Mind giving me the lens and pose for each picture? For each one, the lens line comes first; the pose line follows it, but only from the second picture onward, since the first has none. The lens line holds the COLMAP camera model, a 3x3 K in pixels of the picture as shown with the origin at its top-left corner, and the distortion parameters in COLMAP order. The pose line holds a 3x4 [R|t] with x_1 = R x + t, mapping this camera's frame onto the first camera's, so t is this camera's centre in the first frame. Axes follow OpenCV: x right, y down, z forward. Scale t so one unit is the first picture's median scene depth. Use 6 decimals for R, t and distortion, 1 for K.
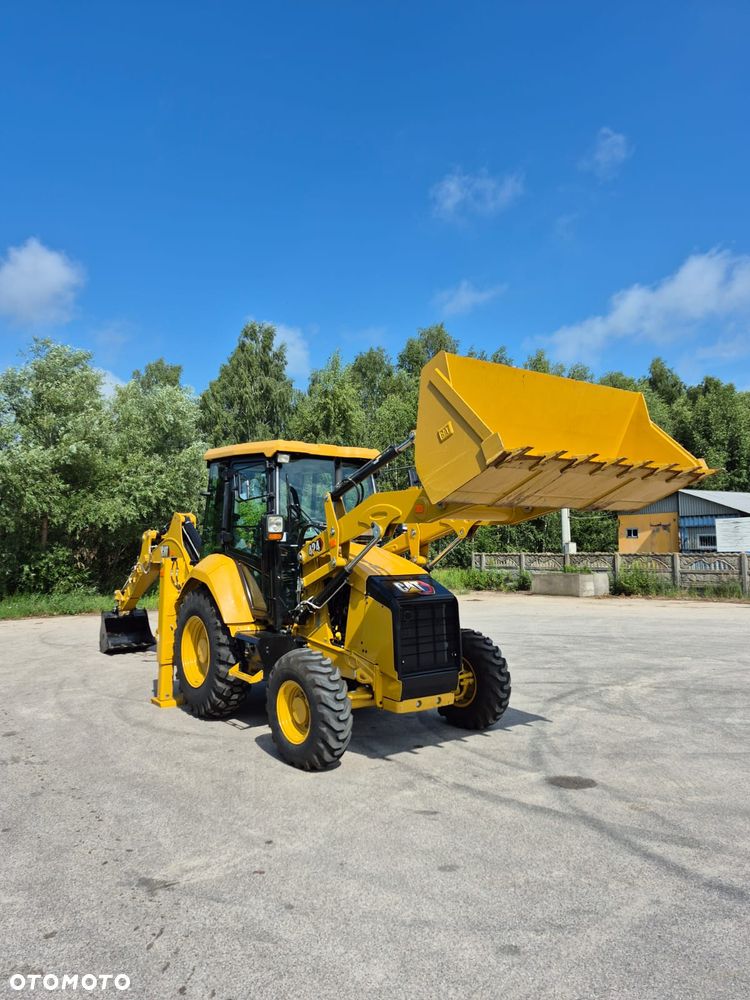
lens RADIAL K [[718.4, 0, 375.0], [0, 718.4, 500.0], [0, 0, 1]] dist [0.071309, -0.068927]
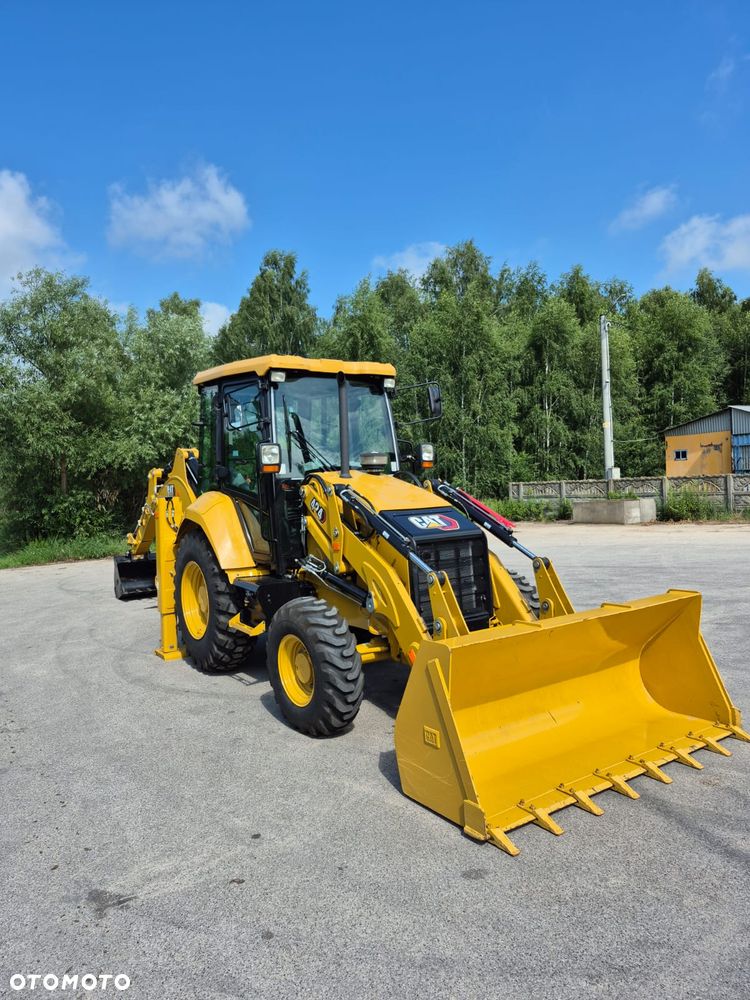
lens RADIAL K [[722.7, 0, 375.0], [0, 722.7, 500.0], [0, 0, 1]] dist [0.045180, -0.029385]
pose [[0.998067, -0.033565, -0.052313, 0.026795], [0.038178, 0.995224, 0.089844, 0.014375], [0.049047, -0.091667, 0.994581, 0.135094]]
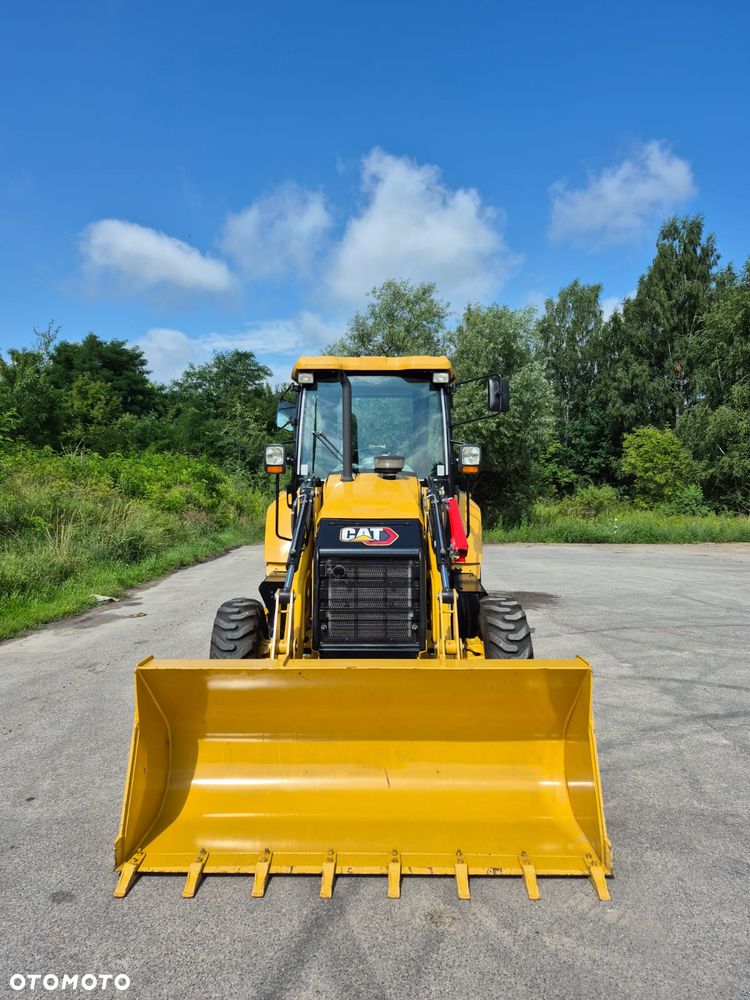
lens RADIAL K [[715.0, 0, 375.0], [0, 715.0, 500.0], [0, 0, 1]] dist [0.003273, 0.001295]
pose [[0.761432, 0.013370, -0.648106, 0.468188], [0.048732, 0.995778, 0.077795, 0.022139], [0.646410, -0.090819, 0.757566, 0.373524]]
